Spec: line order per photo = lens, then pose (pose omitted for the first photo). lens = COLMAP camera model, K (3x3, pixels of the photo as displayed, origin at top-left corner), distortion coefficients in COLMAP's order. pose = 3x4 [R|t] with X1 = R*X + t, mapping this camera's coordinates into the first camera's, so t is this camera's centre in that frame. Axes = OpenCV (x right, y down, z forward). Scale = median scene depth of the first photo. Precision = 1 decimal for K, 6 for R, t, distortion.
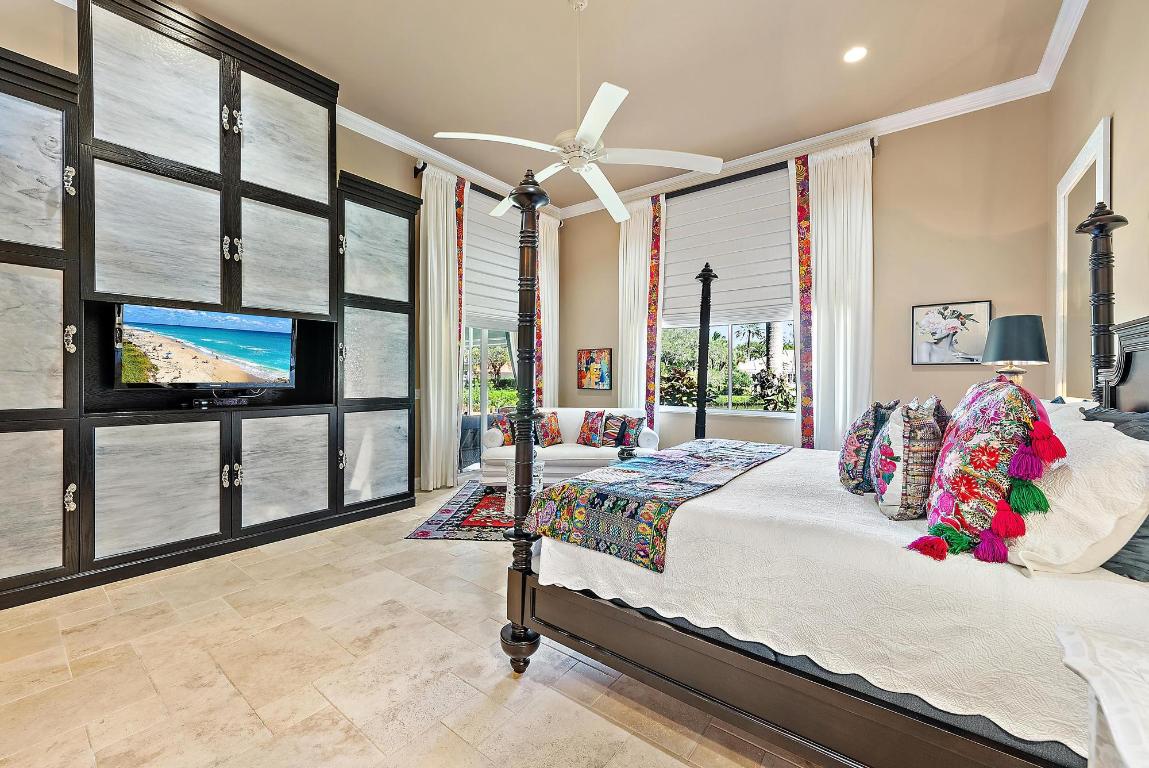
lens RADIAL K [[448.1, 0, 574.5], [0, 448.1, 384.0], [0, 0, 1]] dist [-0.002808, 0.000028]
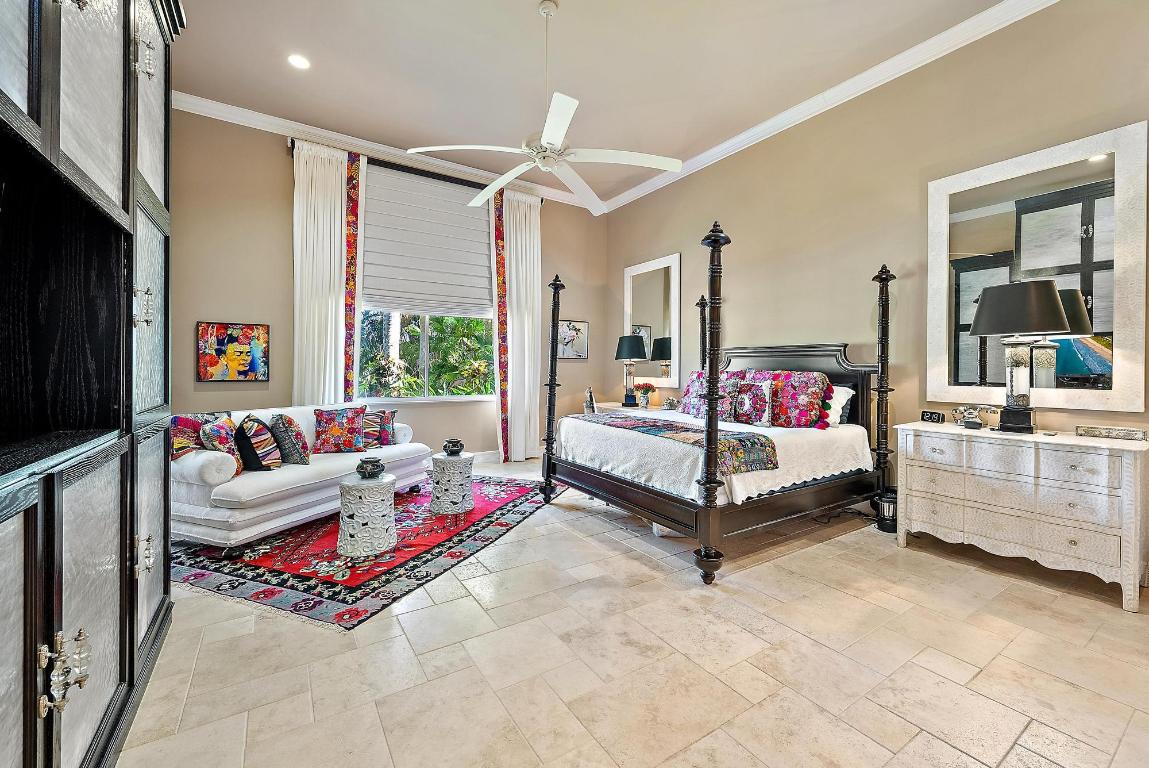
lens RADIAL K [[471.8, 0, 578.1], [0, 471.8, 372.3], [0, 0, 1]] dist [0.002329, 0.000040]
pose [[0.327026, -0.010098, 0.944961, -0.764927], [0.005923, 0.999945, 0.008636, -0.009133], [-0.944997, 0.002773, 0.327068, 0.427657]]
